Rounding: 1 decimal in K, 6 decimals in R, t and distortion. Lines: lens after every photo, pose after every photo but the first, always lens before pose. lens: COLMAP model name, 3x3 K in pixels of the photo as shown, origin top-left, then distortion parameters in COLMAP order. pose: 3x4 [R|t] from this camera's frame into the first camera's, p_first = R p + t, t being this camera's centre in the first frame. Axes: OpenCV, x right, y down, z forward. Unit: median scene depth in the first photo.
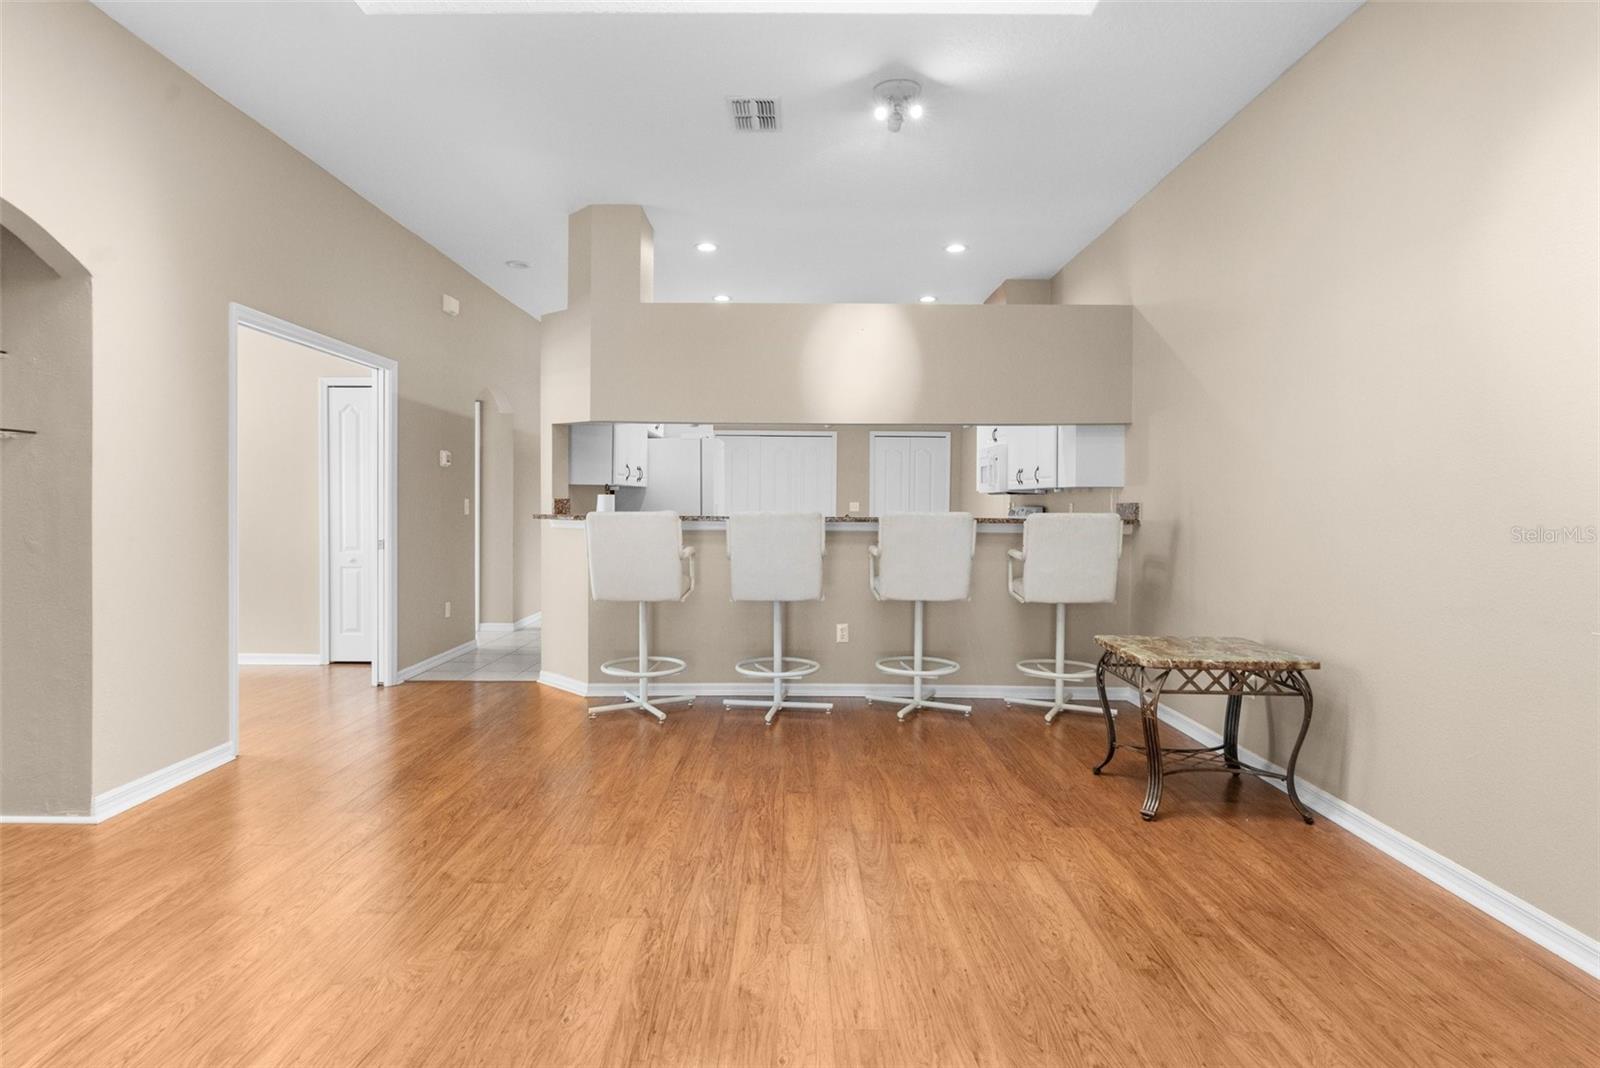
lens RADIAL K [[831.3, 0, 789.0], [0, 831.3, 522.4], [0, 0, 1]] dist [-0.009614, 0.001503]
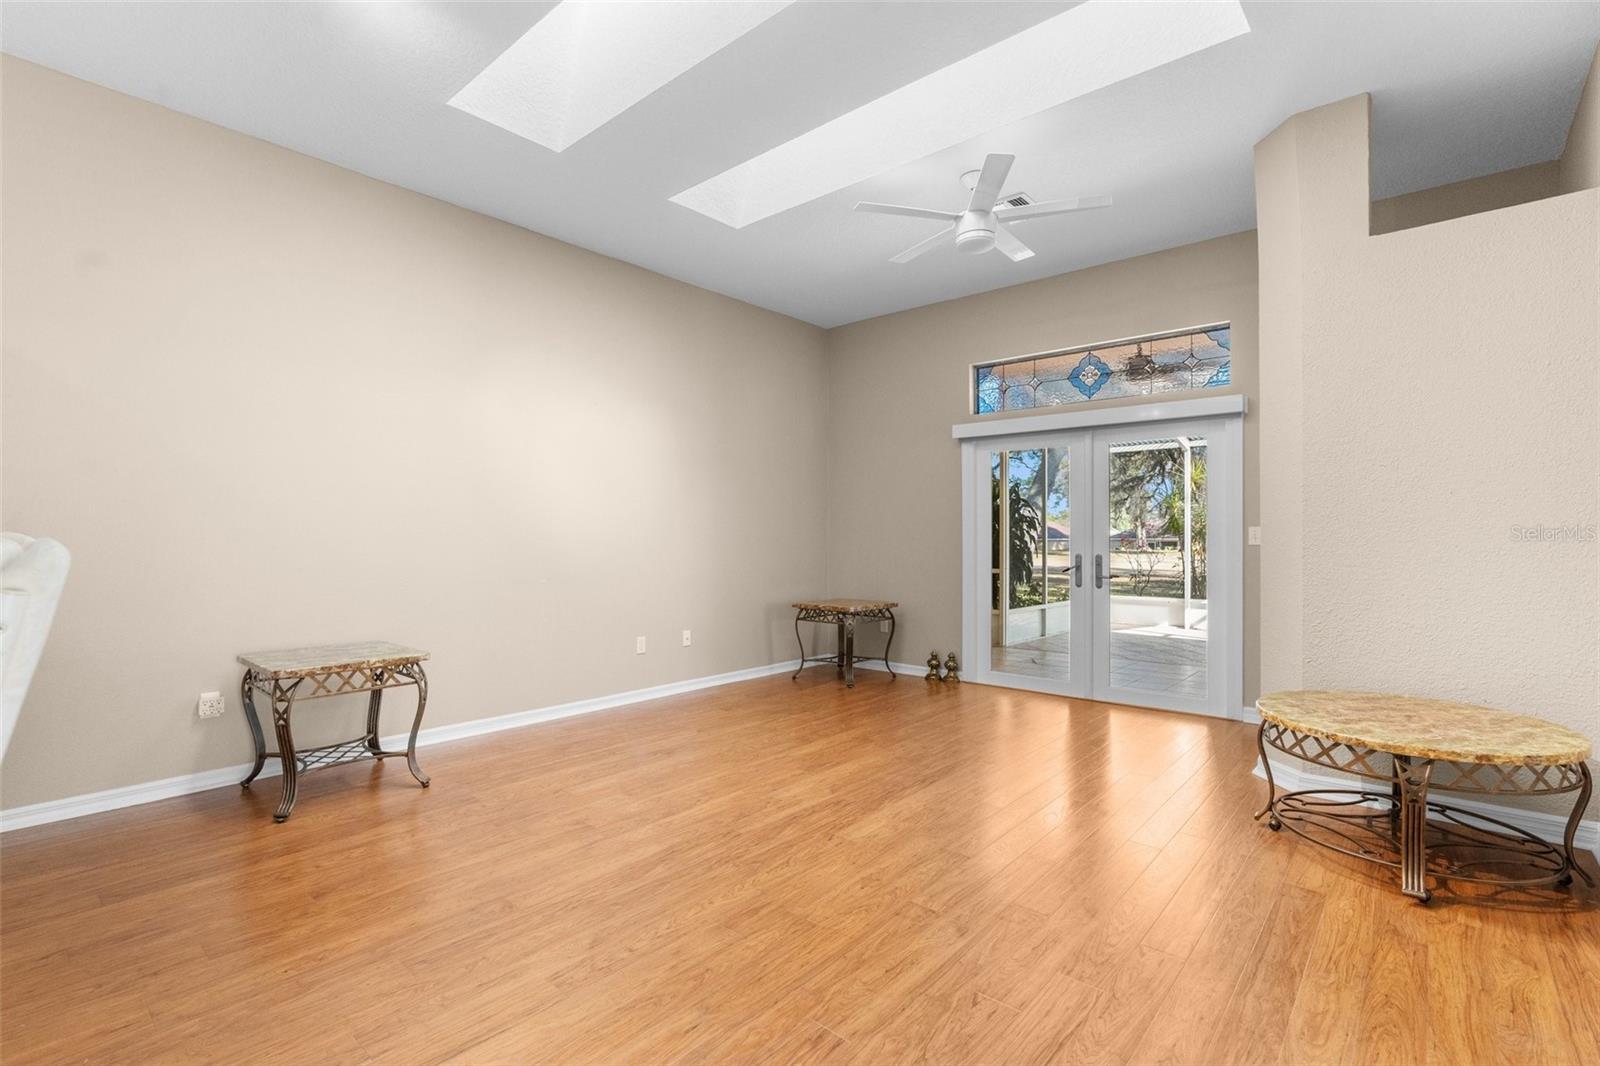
lens RADIAL K [[731.9, 0, 796.3], [0, 731.9, 548.6], [0, 0, 1]] dist [-0.016231, 0.007250]
pose [[-0.750029, -0.016358, 0.661203, -0.669522], [0.010799, 0.999258, 0.036971, -0.021314], [-0.661317, 0.034870, -0.749295, 1.426158]]
